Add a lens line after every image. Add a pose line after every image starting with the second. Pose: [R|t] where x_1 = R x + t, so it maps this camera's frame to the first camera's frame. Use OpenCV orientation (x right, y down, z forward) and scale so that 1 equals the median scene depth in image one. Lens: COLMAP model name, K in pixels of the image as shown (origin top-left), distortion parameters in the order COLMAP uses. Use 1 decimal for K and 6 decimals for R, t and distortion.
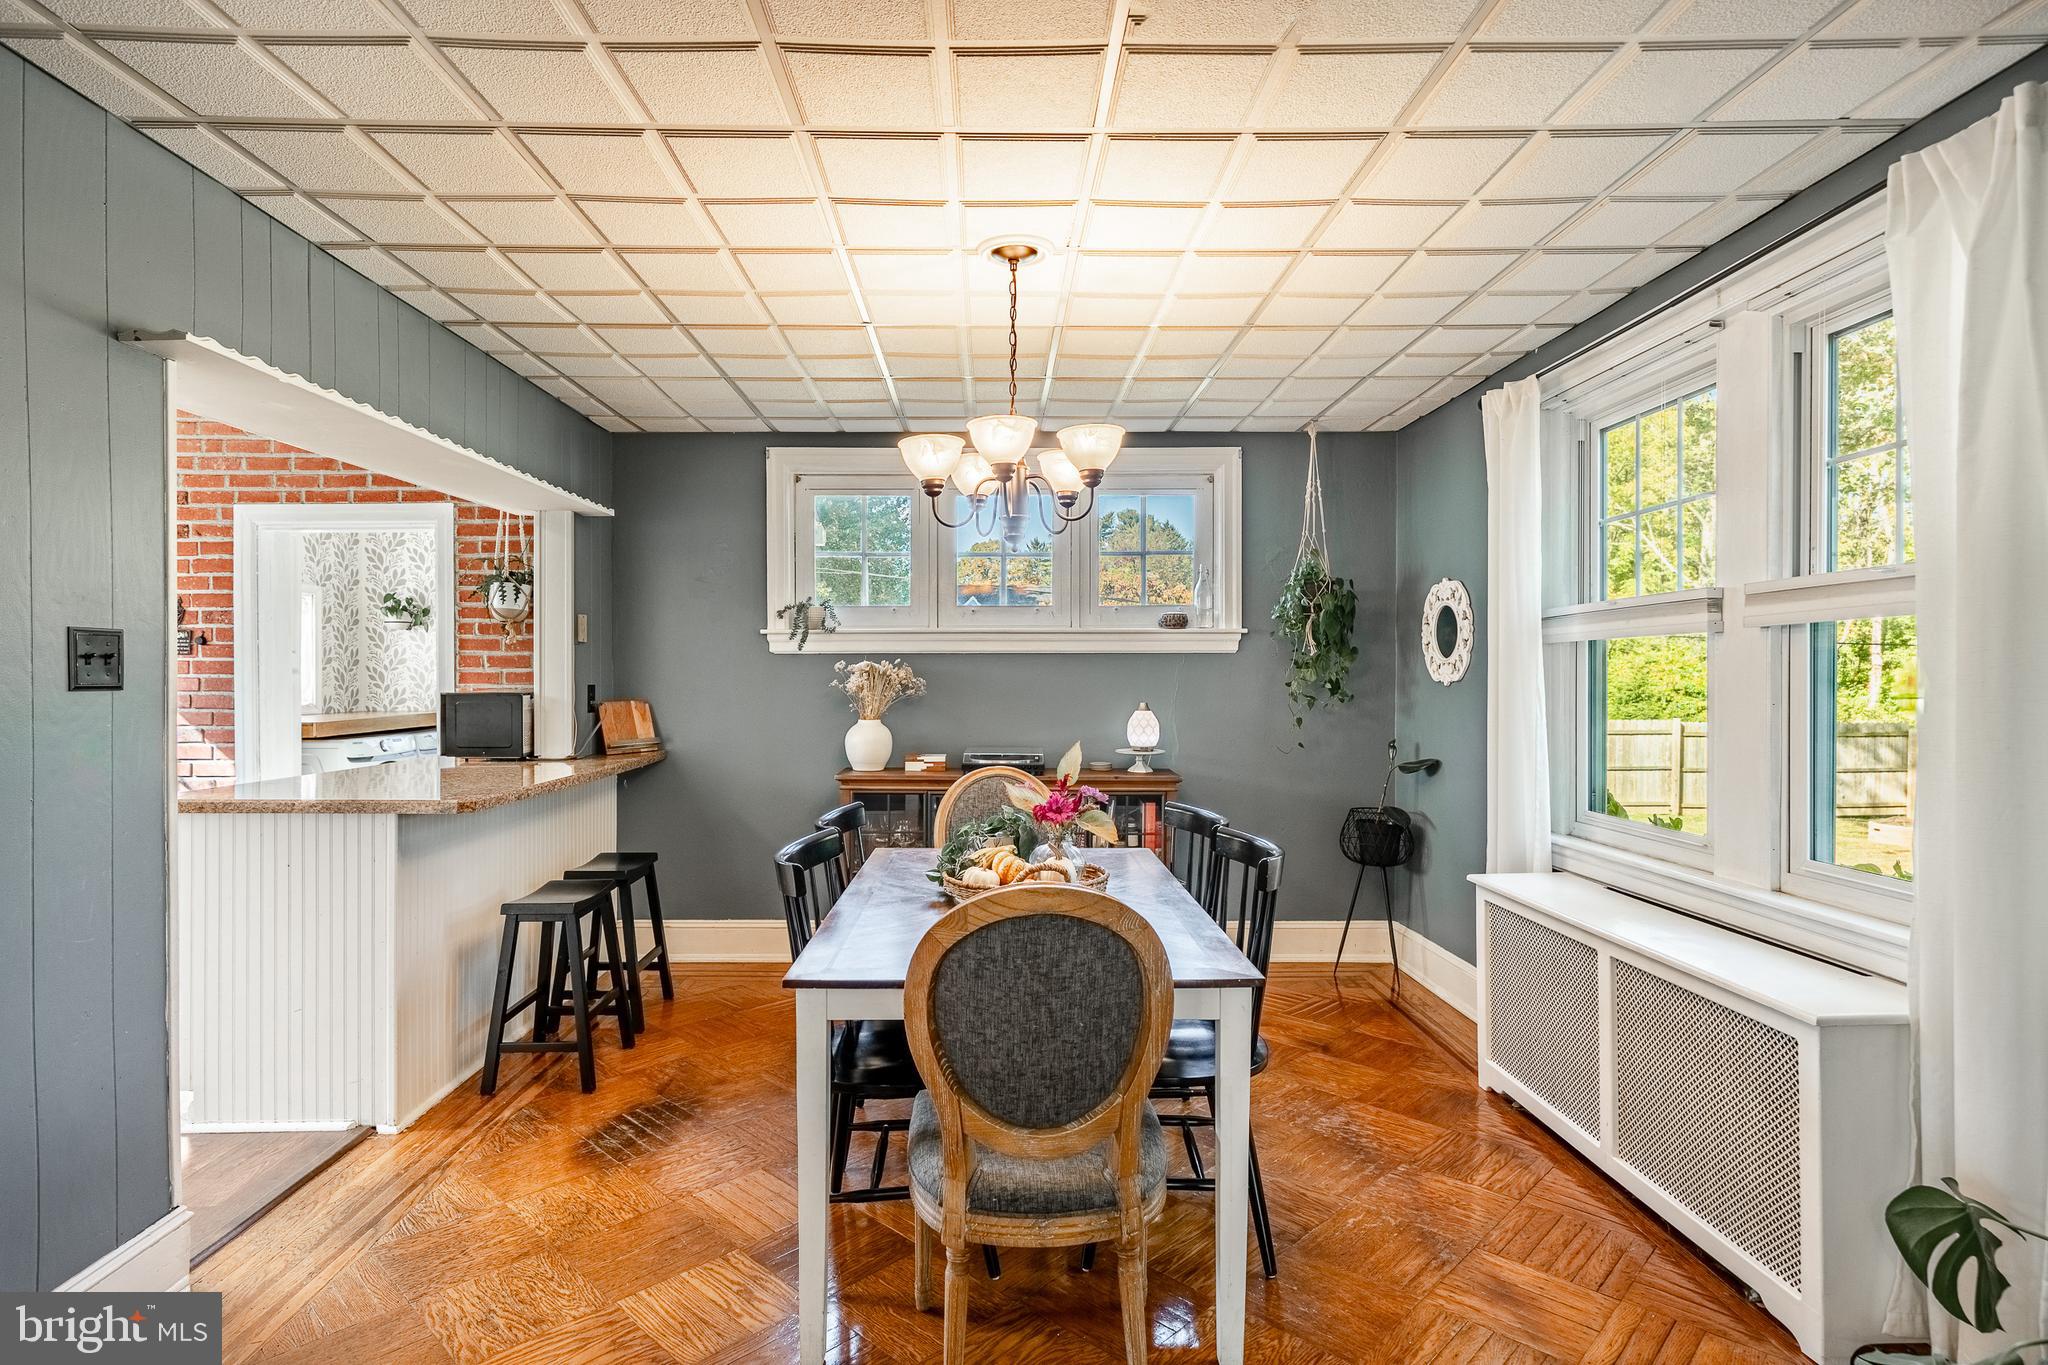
lens RADIAL K [[1099.3, 0, 1031.4], [0, 1099.3, 688.3], [0, 0, 1]] dist [-0.000606, 0.000957]
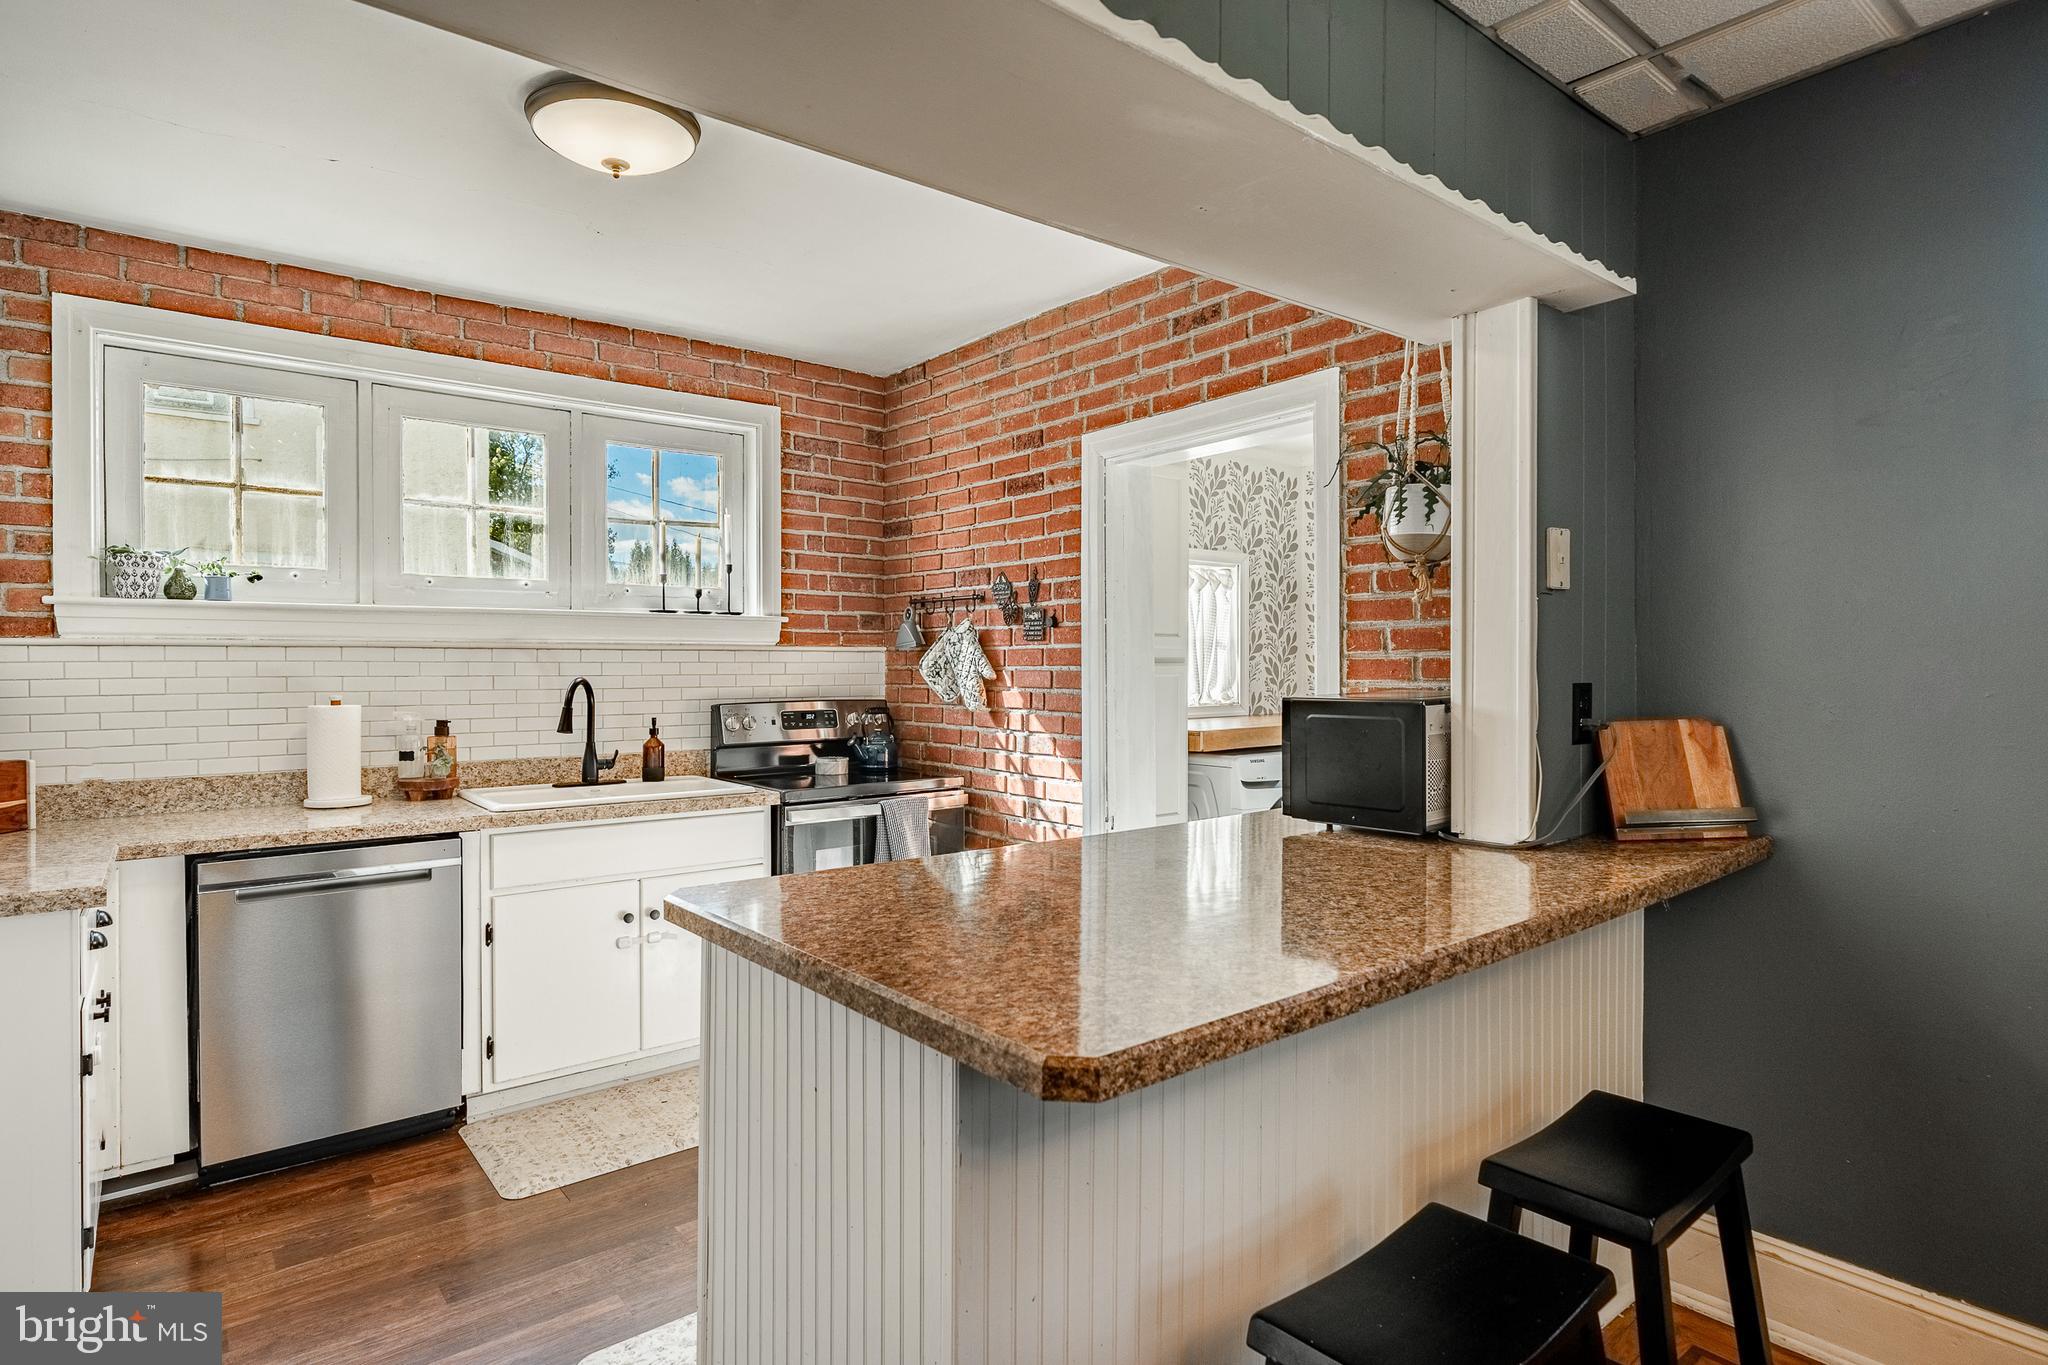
lens RADIAL K [[1099.3, 0, 977.9], [0, 1099.3, 680.9], [0, 0, 1]] dist [-0.000606, 0.000957]
pose [[0.601681, 0.004743, -0.798722, -0.177688], [-0.003559, 0.999988, 0.003257, -0.004604], [0.798728, 0.000883, 0.601691, 0.499893]]
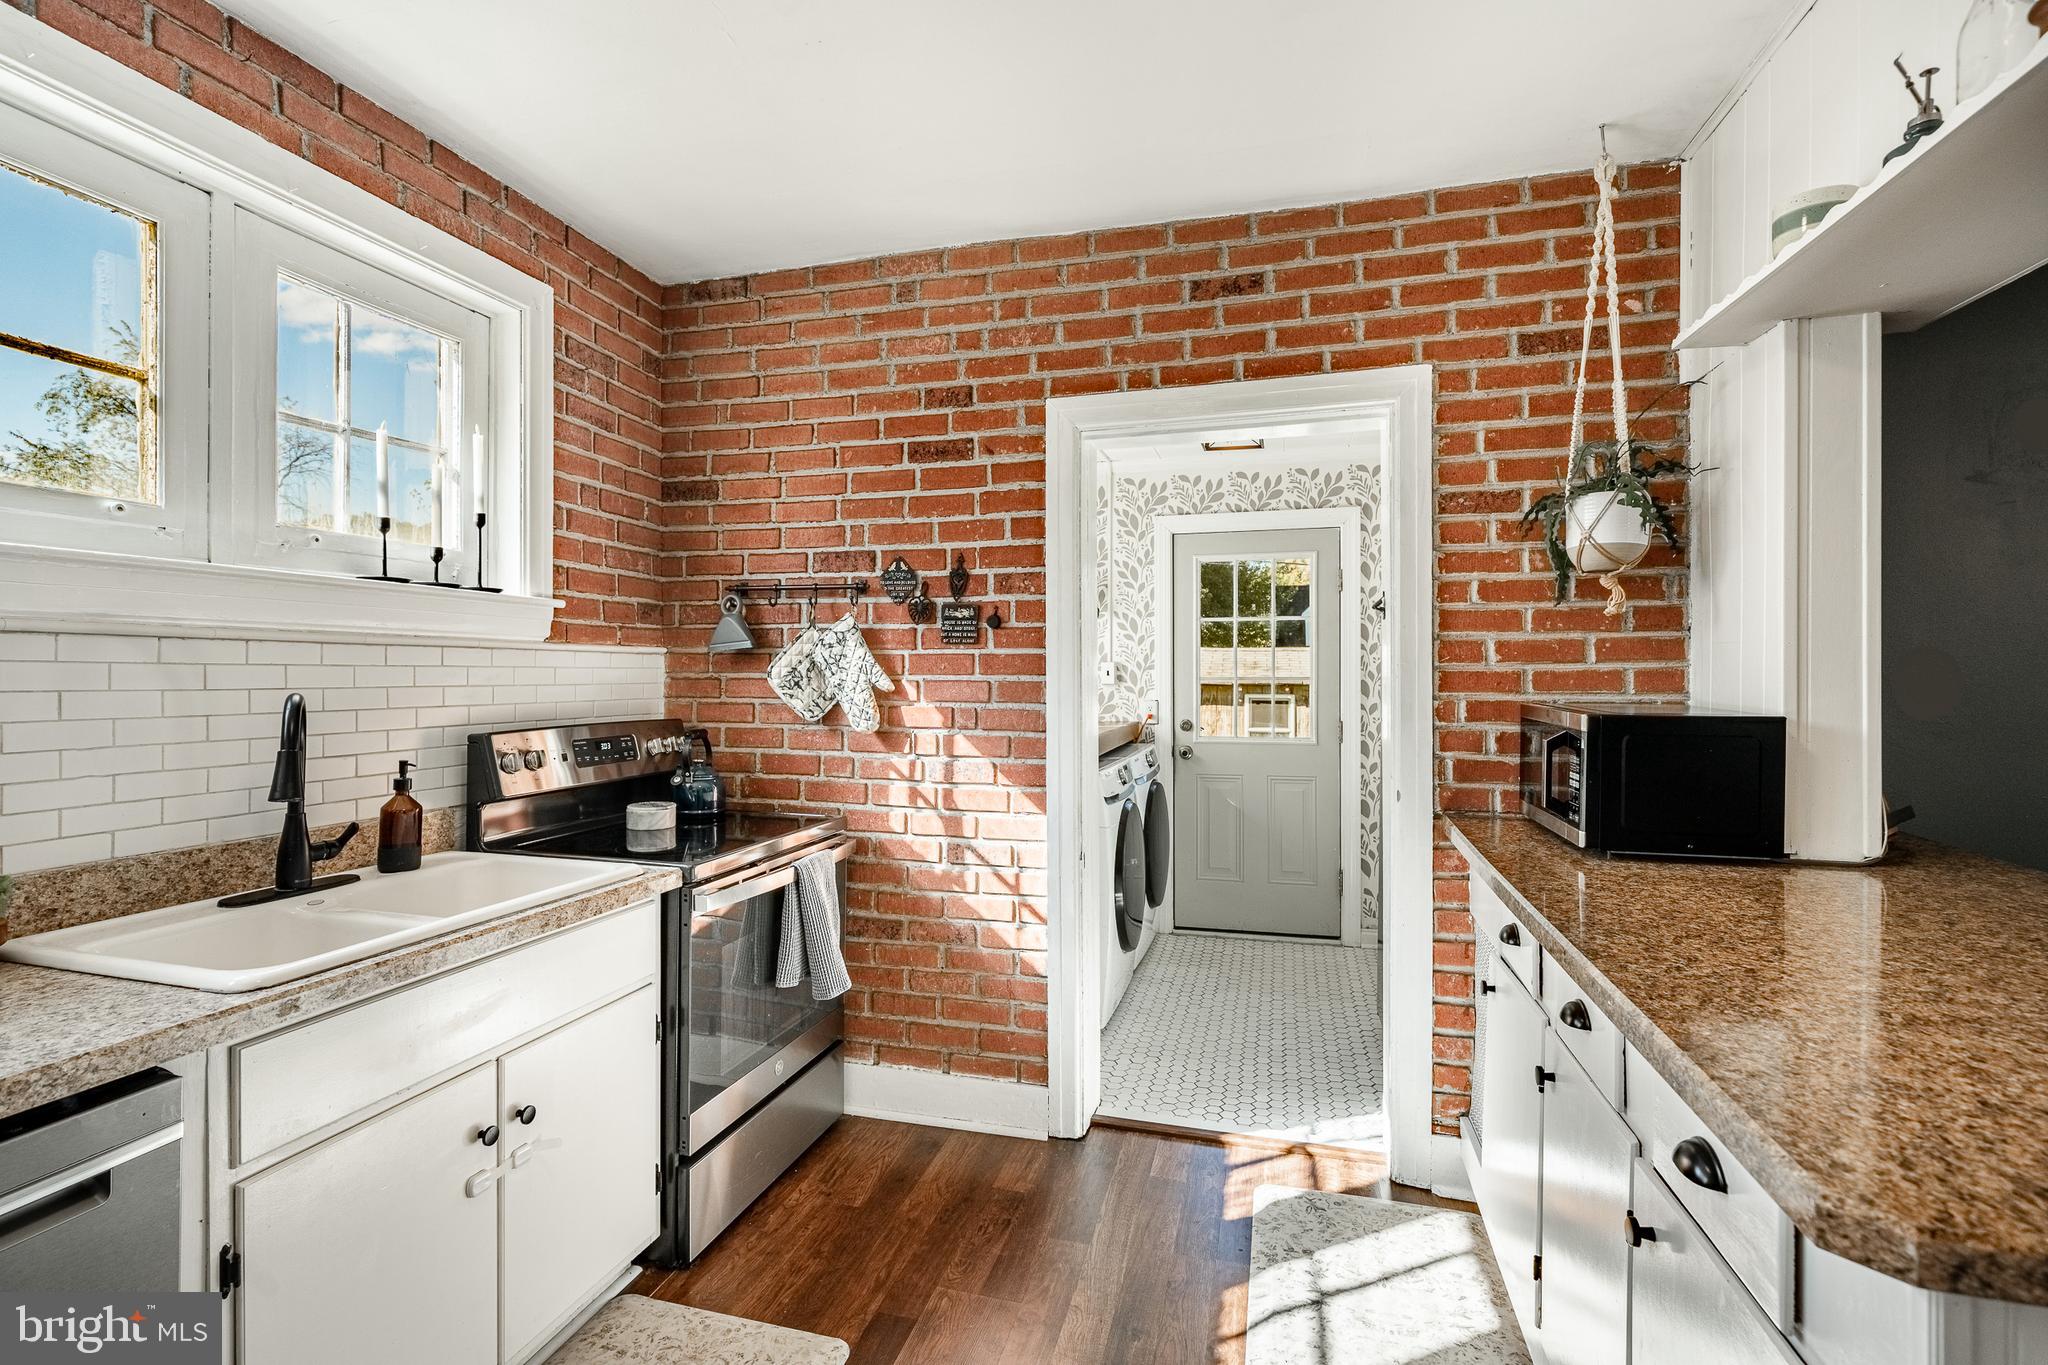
lens RADIAL K [[970.6, 0, 1010.7], [0, 970.6, 681.3], [0, 0, 1]] dist [-0.004281, -0.000246]
pose [[0.958429, 0.001230, -0.285329, -0.587844], [-0.002622, 0.999986, -0.004495, -0.006859], [0.285320, 0.005057, 0.958419, 0.473824]]
